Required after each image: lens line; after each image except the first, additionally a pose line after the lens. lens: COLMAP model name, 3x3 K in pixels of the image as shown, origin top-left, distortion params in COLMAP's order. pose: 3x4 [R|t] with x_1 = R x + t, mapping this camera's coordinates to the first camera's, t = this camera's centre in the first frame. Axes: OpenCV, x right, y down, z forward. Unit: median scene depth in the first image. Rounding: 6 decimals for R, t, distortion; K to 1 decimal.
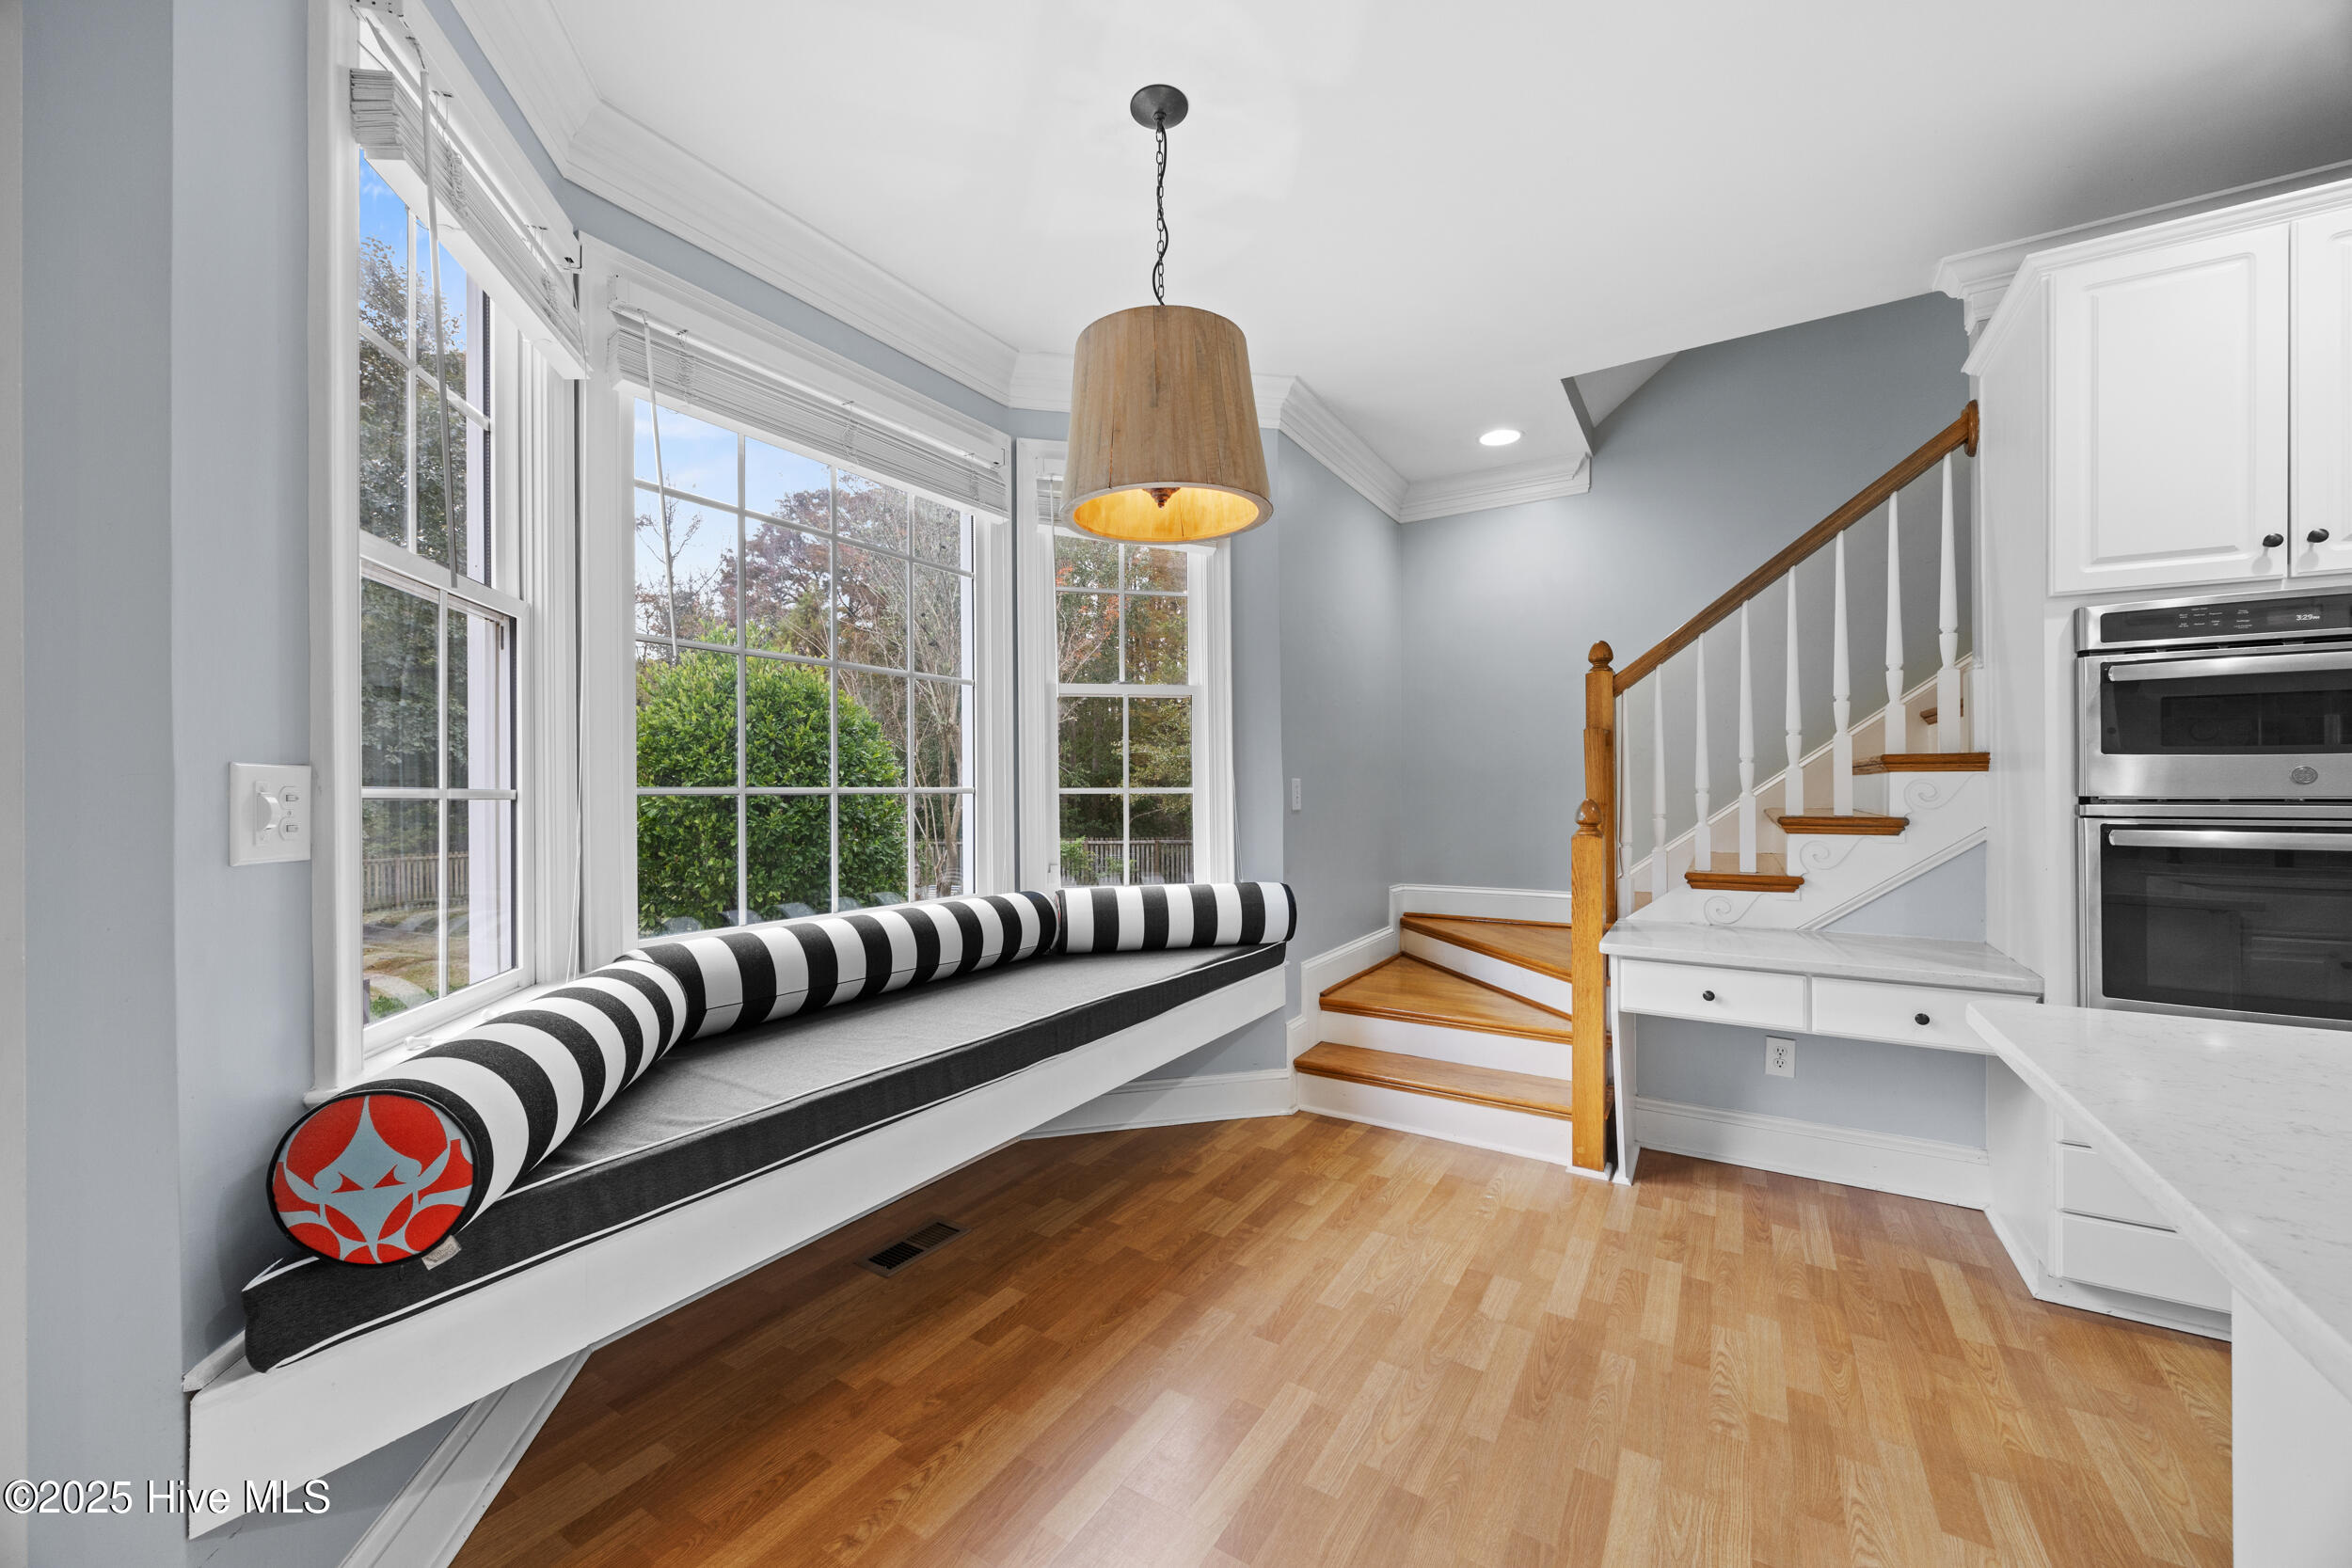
lens RADIAL K [[886.4, 0, 1172.7], [0, 886.4, 788.2], [0, 0, 1]] dist [0.000529, -0.000073]
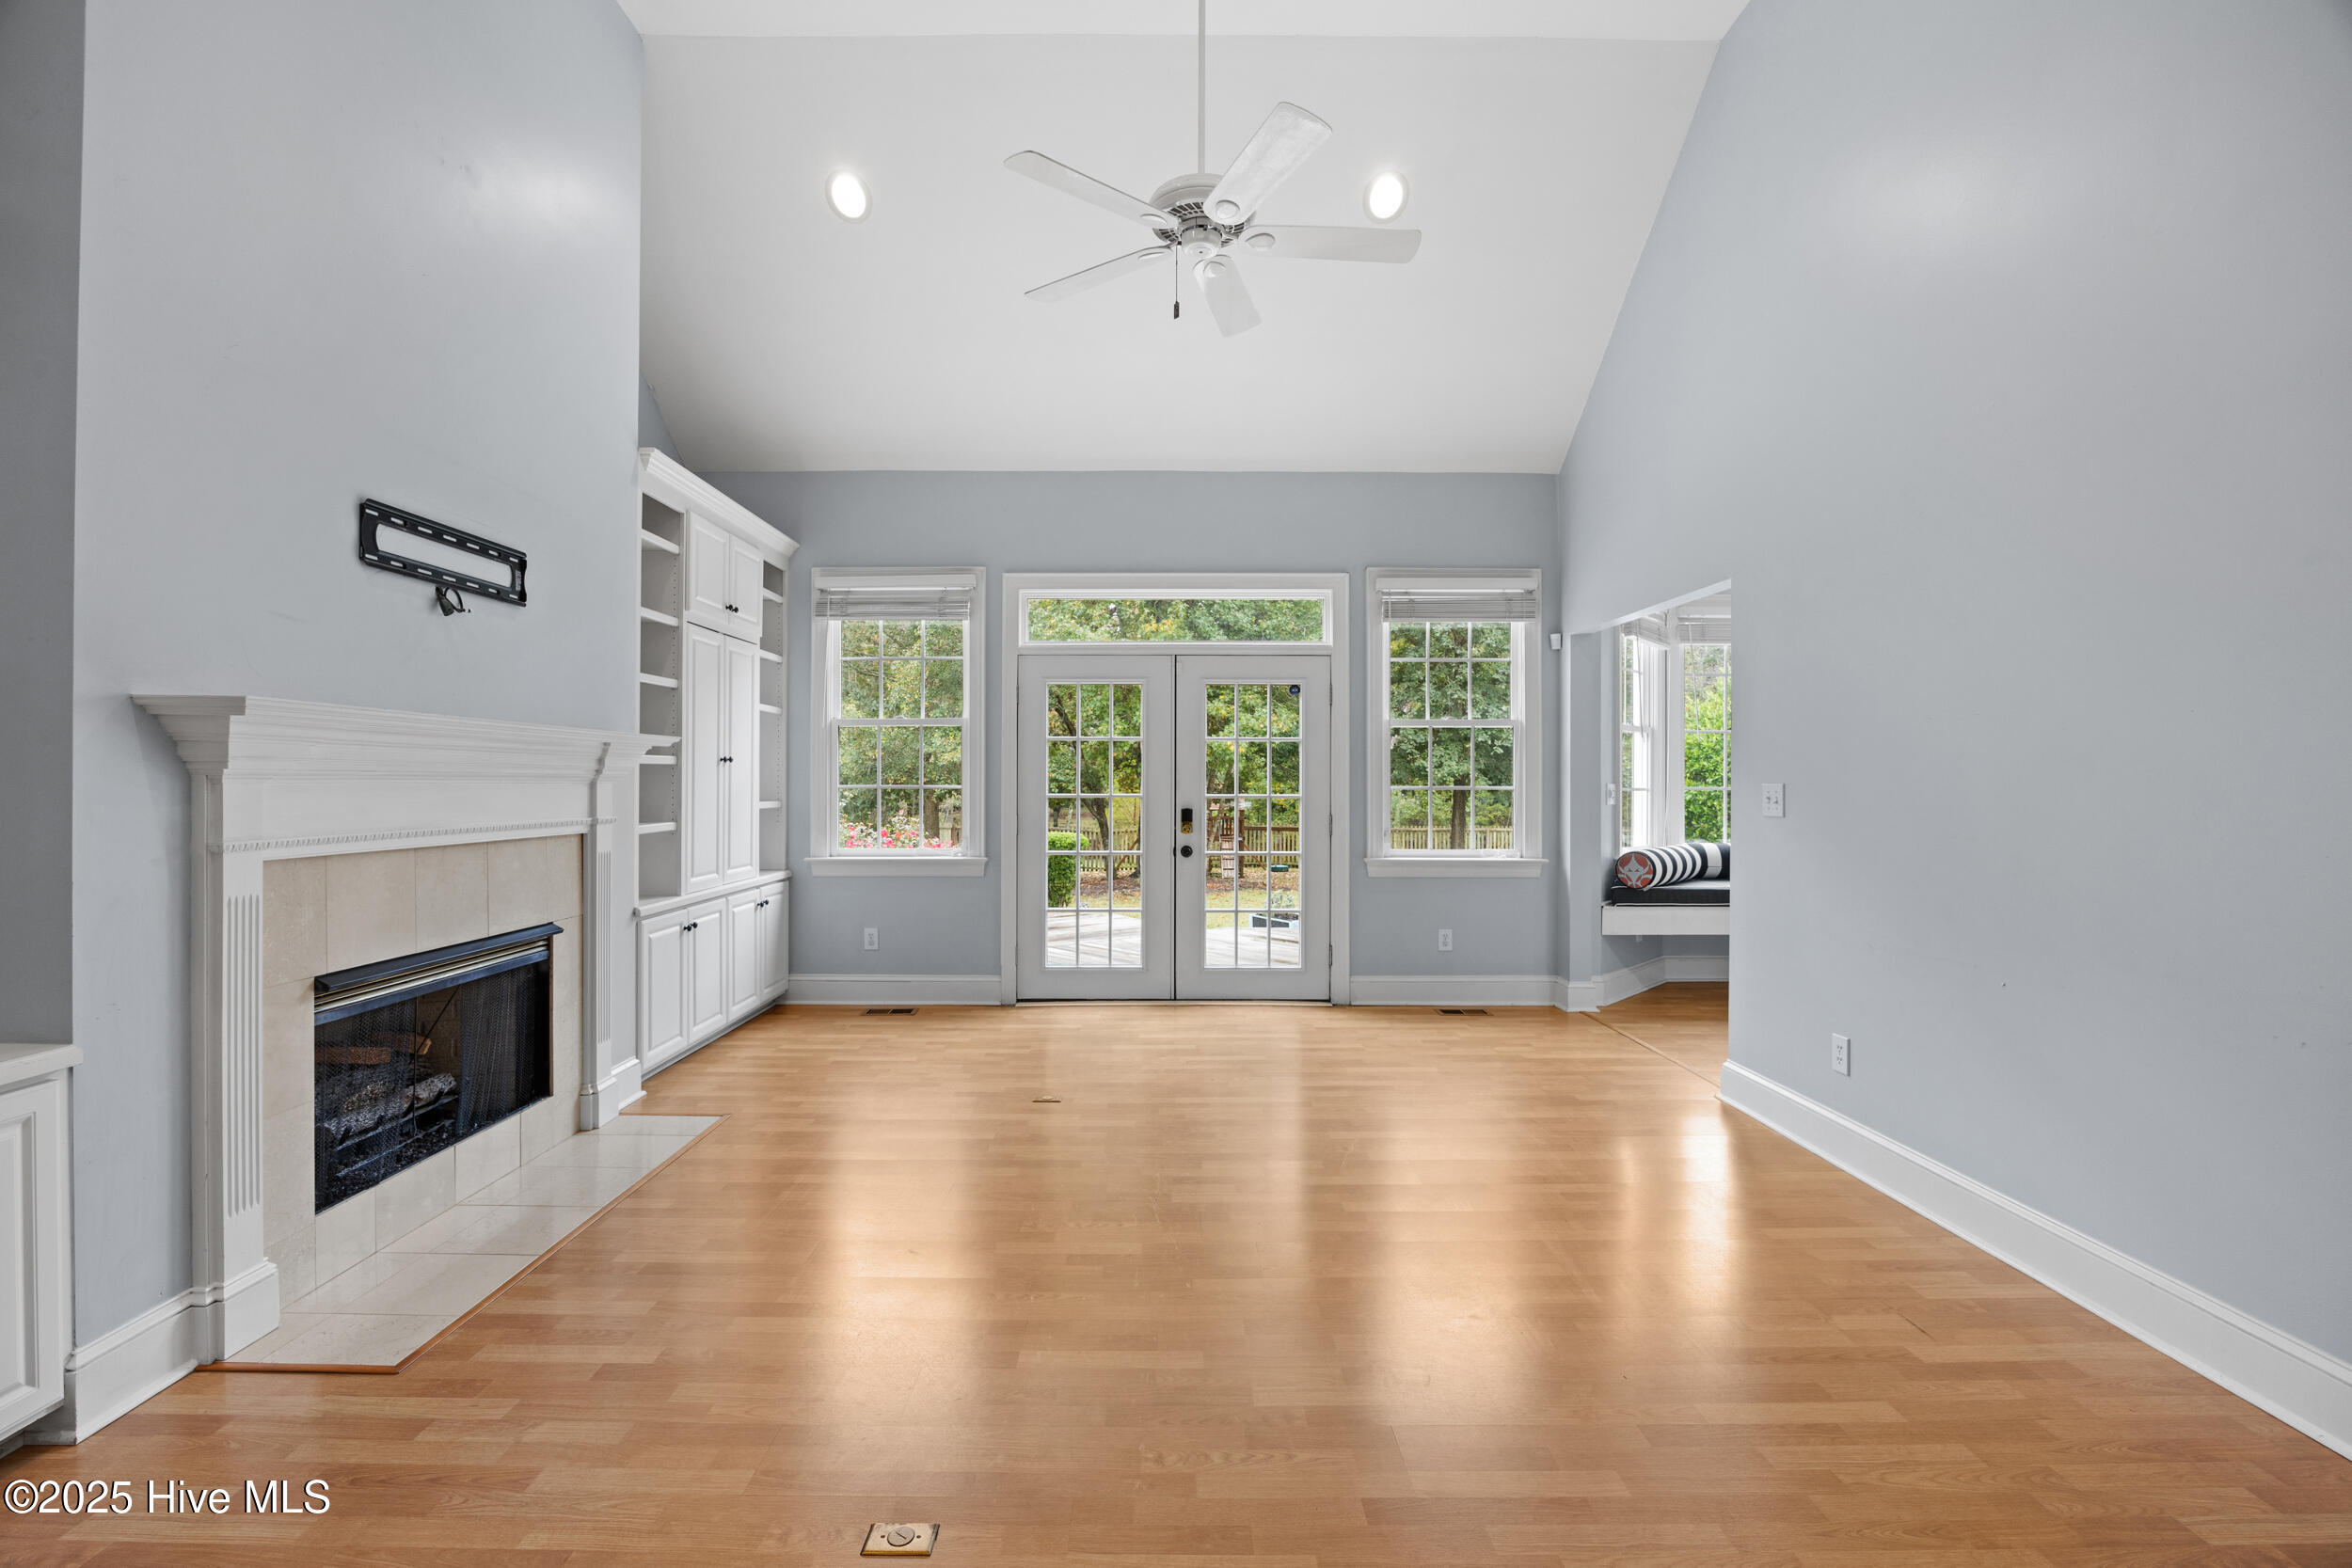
lens RADIAL K [[1031.0, 0, 1176.0], [0, 1031.0, 784.0], [0, 0, 1]] dist [-0.000390, -0.000107]
pose [[0.549502, 0.010910, -0.835421, 1.232971], [-0.002327, 0.999931, 0.011528, -0.042042], [0.835489, -0.004391, 0.549489, -2.134277]]
